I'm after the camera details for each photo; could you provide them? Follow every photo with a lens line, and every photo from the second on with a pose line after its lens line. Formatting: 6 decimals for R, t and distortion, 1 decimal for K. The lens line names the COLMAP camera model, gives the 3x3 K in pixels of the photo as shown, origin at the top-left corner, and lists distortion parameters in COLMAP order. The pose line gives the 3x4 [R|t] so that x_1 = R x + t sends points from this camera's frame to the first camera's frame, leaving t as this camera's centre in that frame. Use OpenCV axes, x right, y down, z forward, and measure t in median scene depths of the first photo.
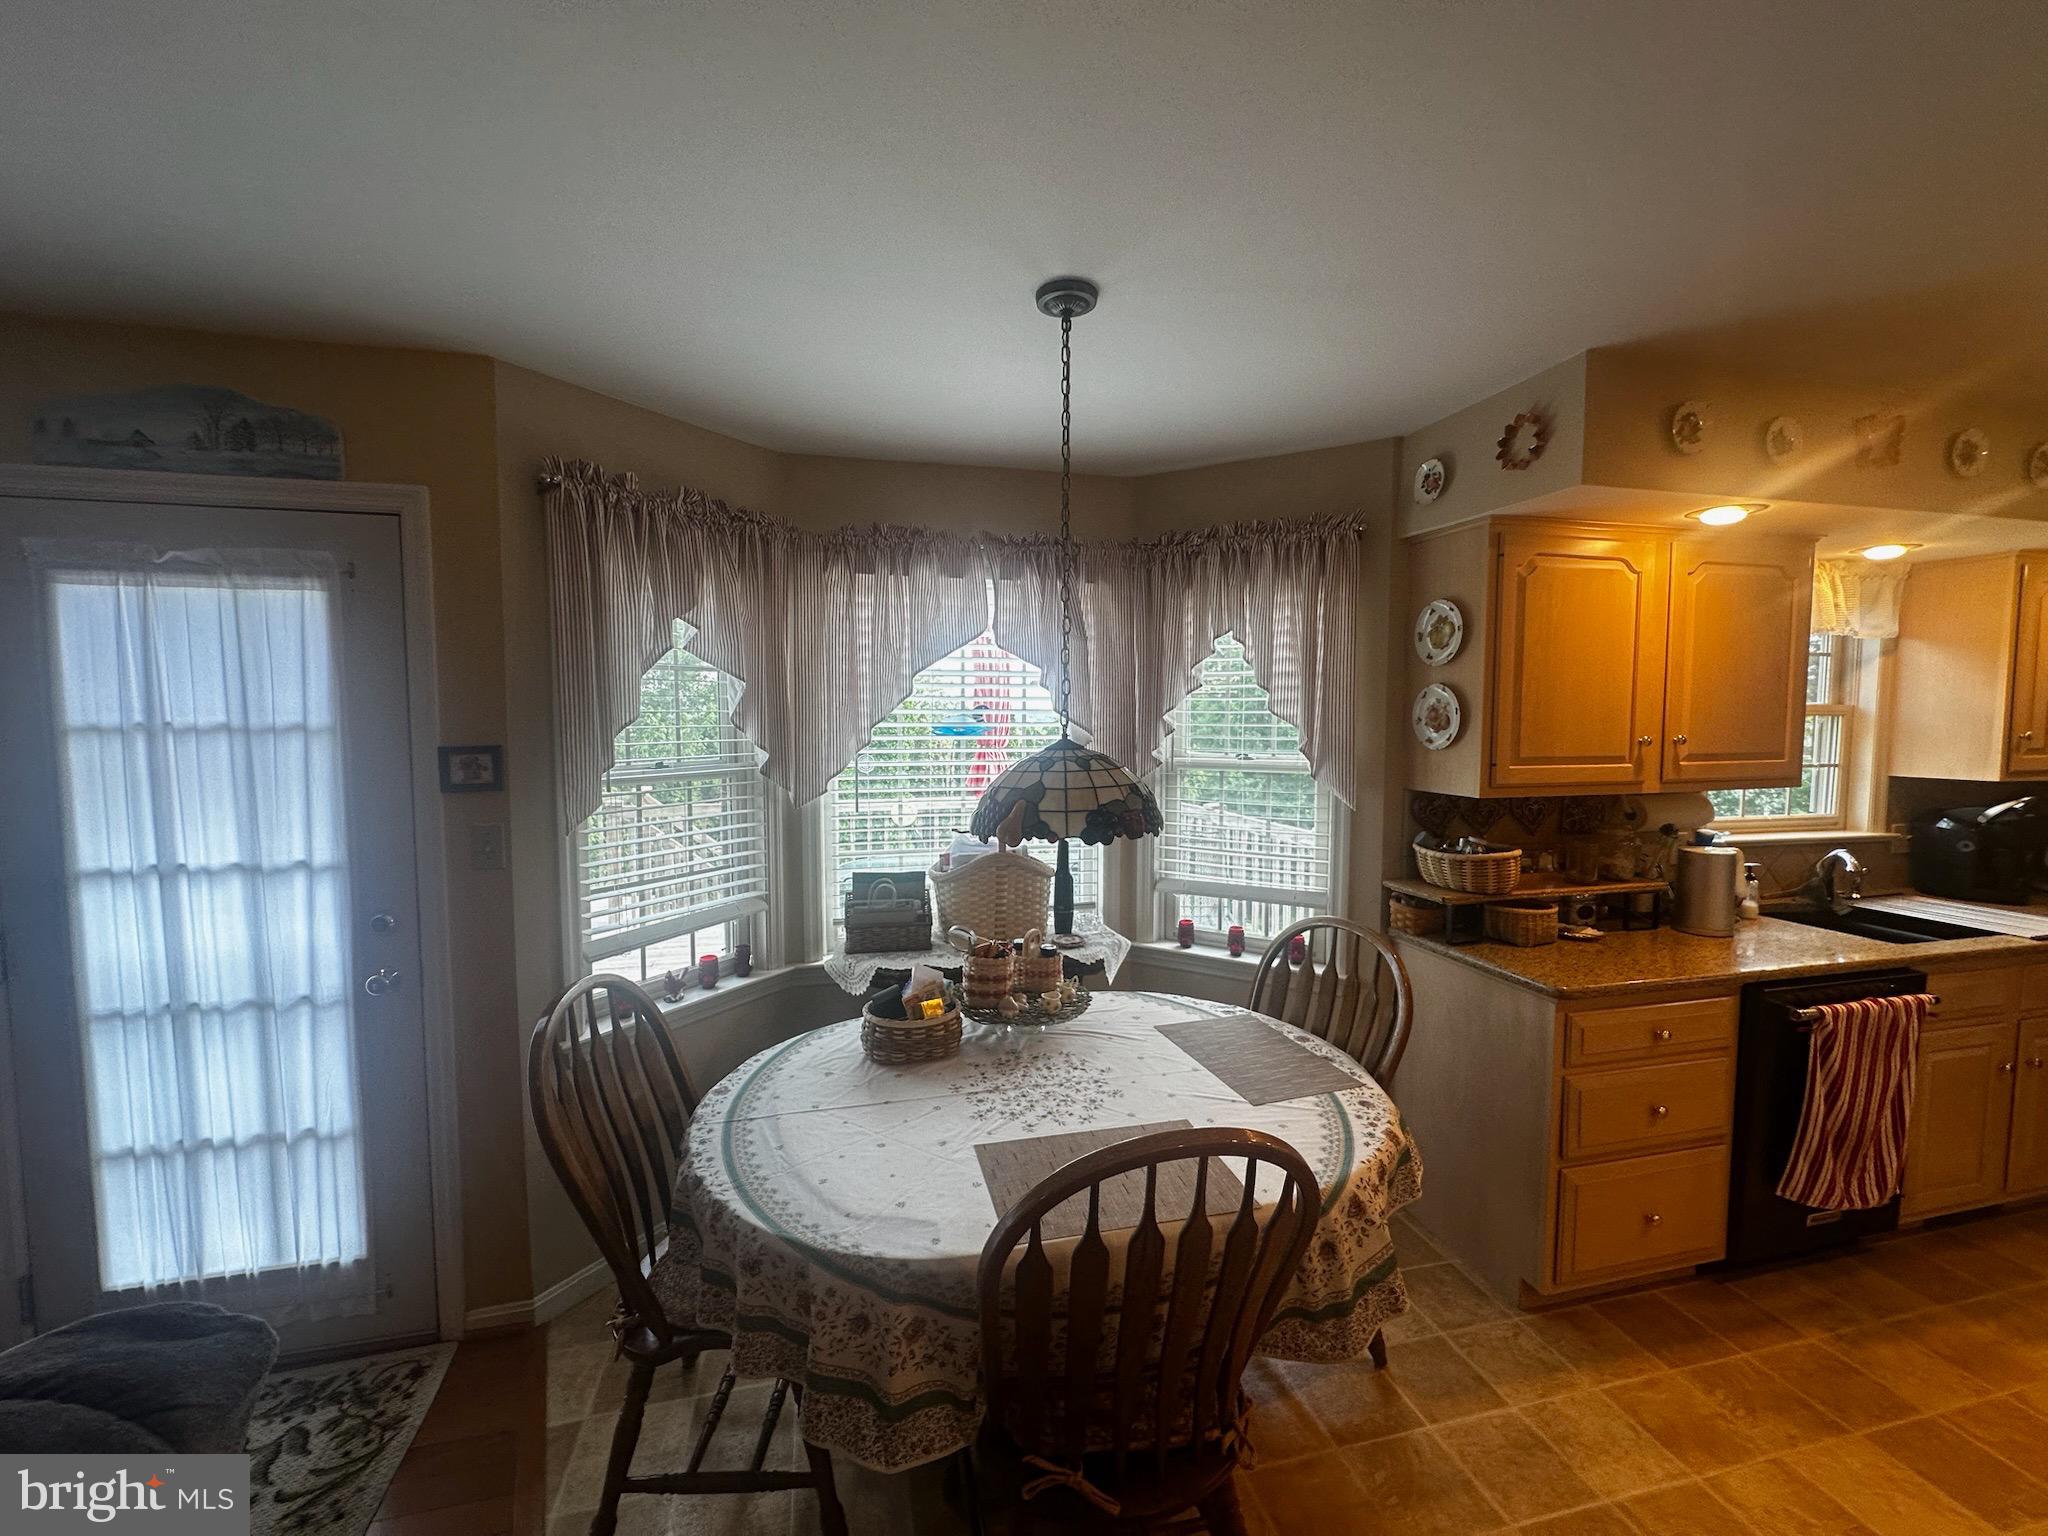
lens RADIAL K [[817.5, 0, 1017.9], [0, 817.5, 769.7], [0, 0, 1]] dist [-0.001796, 0.000549]
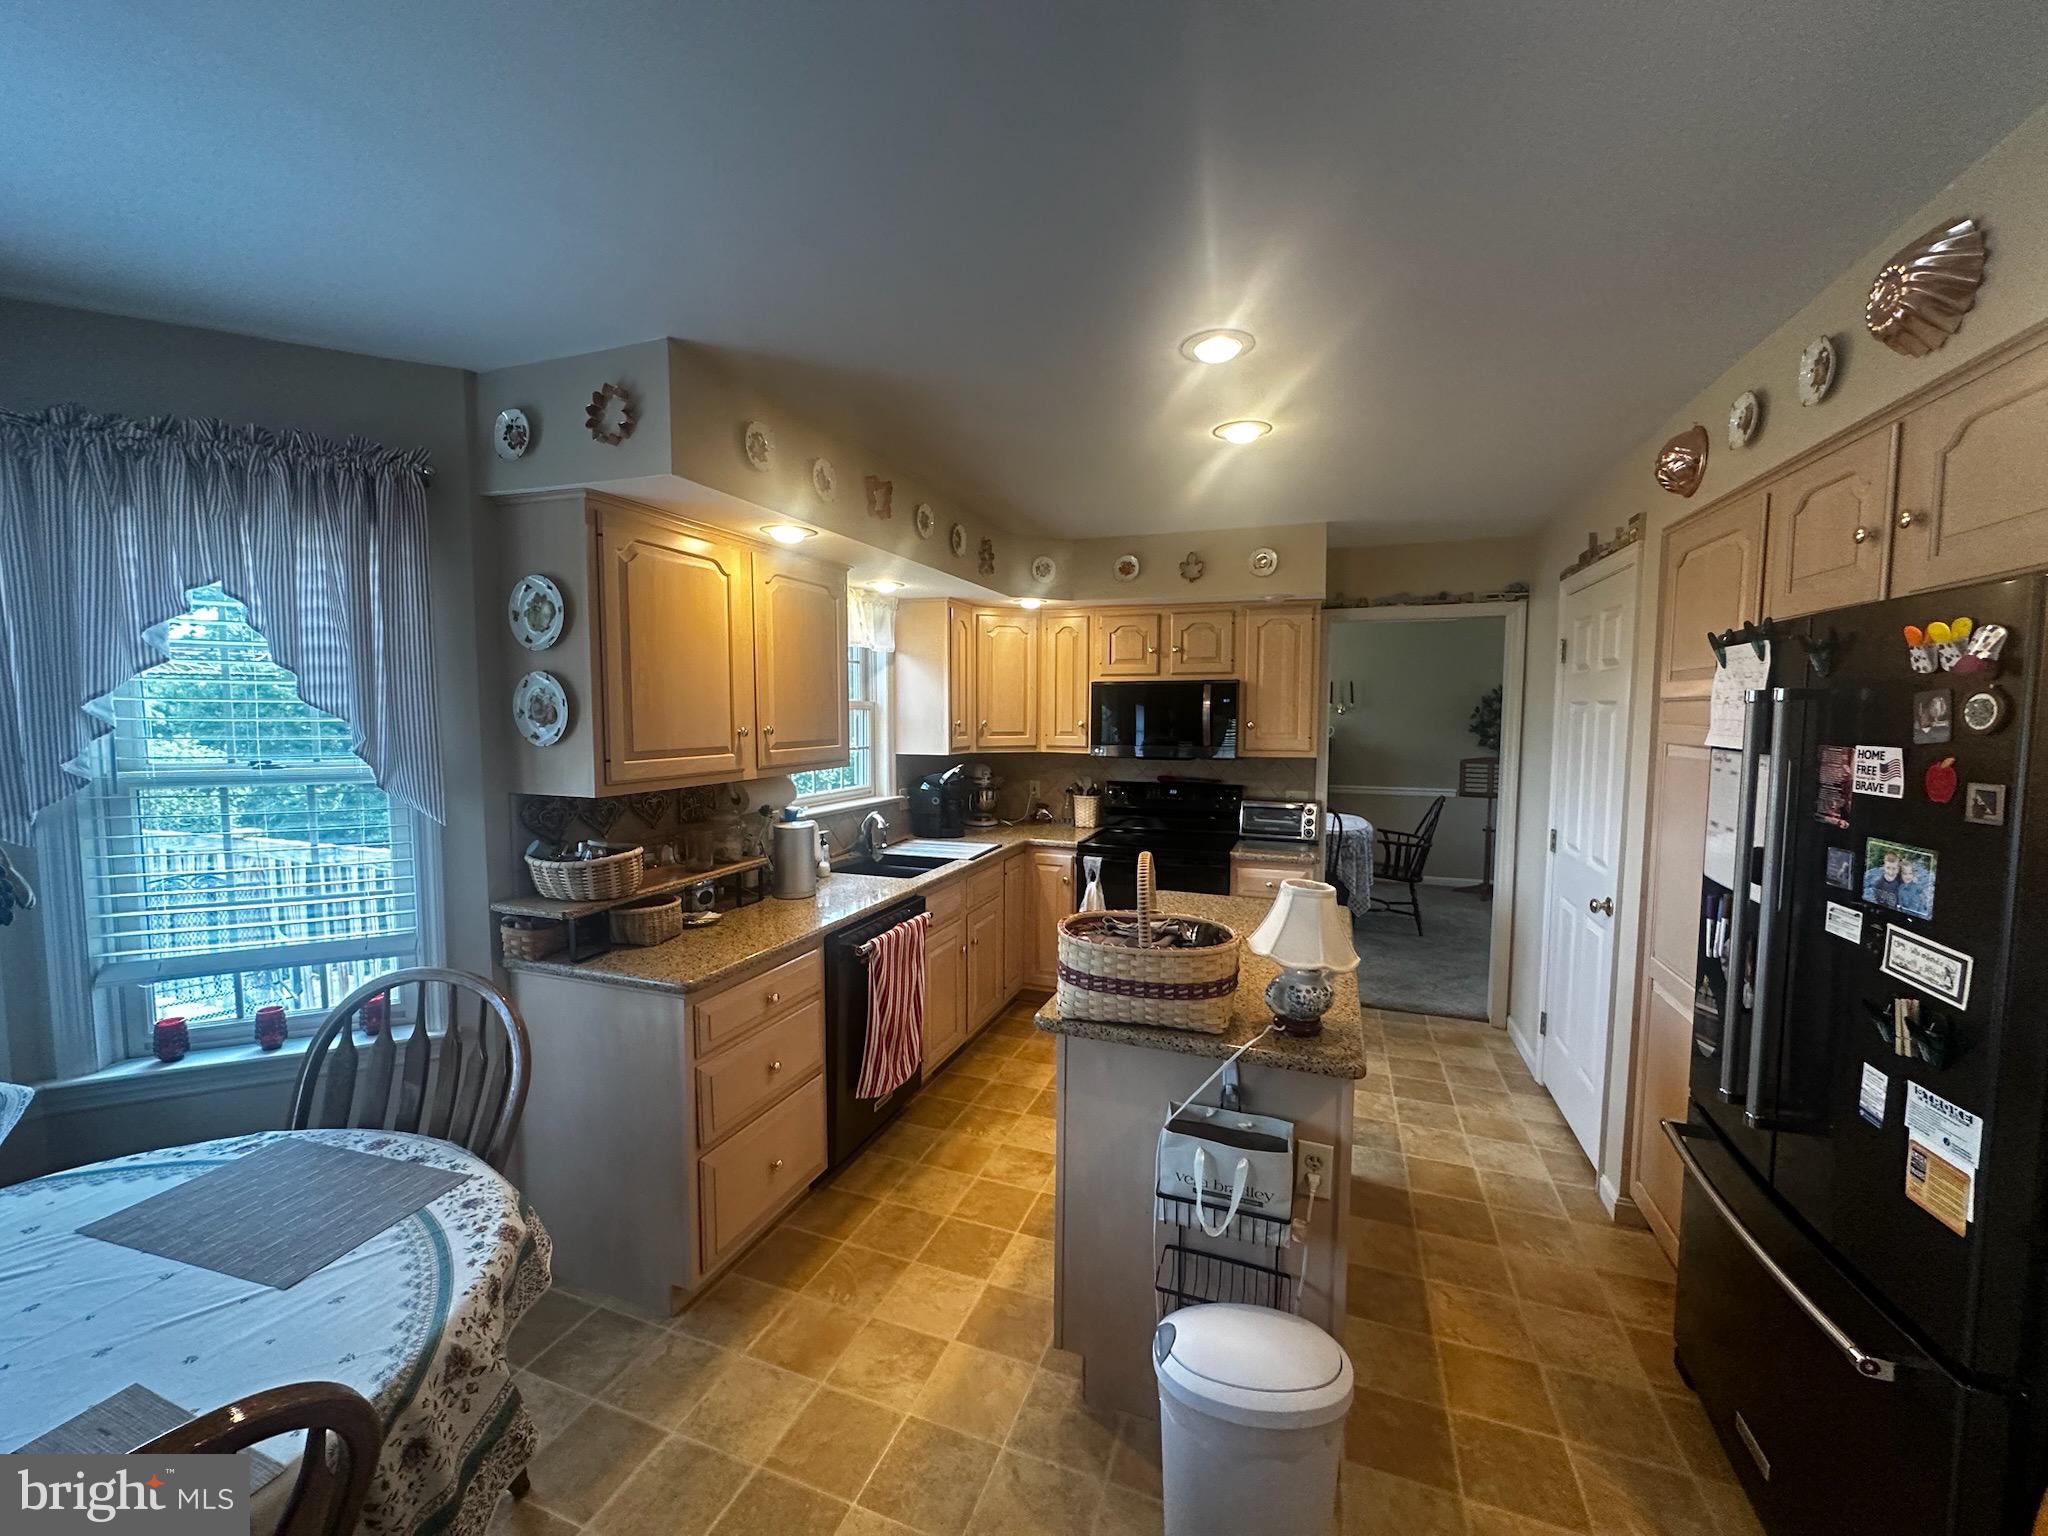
lens RADIAL K [[817.5, 0, 1024.4], [0, 817.5, 774.6], [0, 0, 1]] dist [-0.001796, 0.000549]
pose [[0.553761, -0.062161, 0.830352, 0.070823], [0.049668, 0.997900, 0.041581, -0.005390], [-0.831193, 0.018216, 0.555685, 0.087767]]
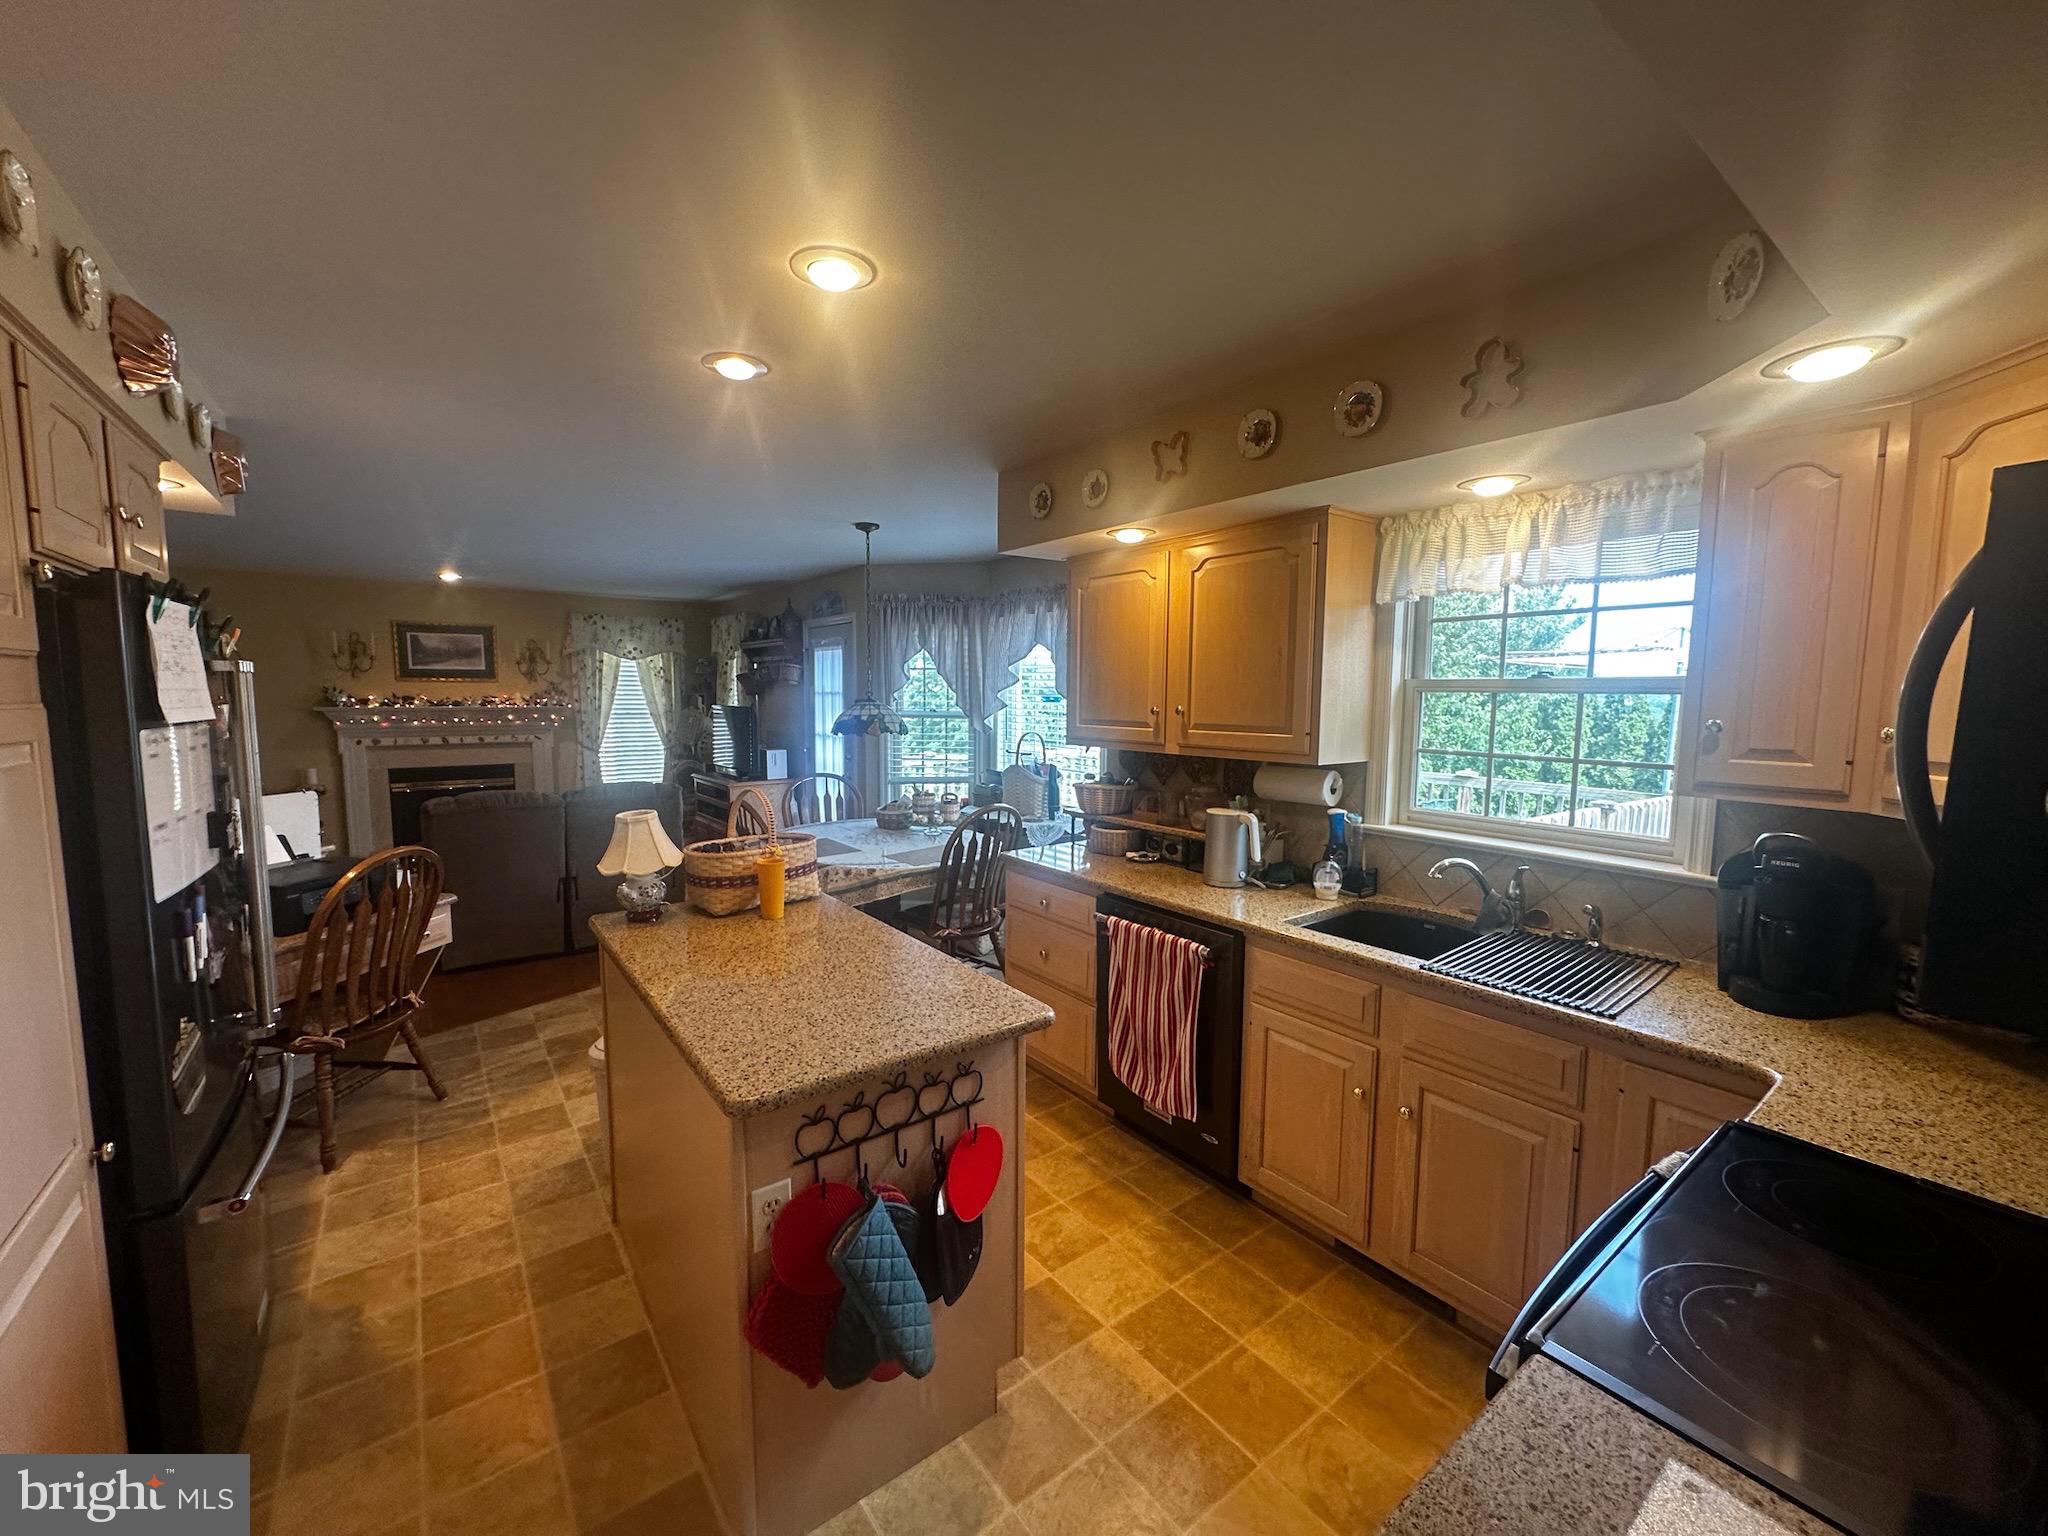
lens RADIAL K [[817.5, 0, 1024.7], [0, 817.5, 772.8], [0, 0, 1]] dist [-0.001796, 0.000549]
pose [[0.399183, 0.094009, -0.912039, 1.903572], [-0.062463, 0.995207, 0.075242, -0.022201], [0.914741, 0.026934, 0.403142, 0.318551]]
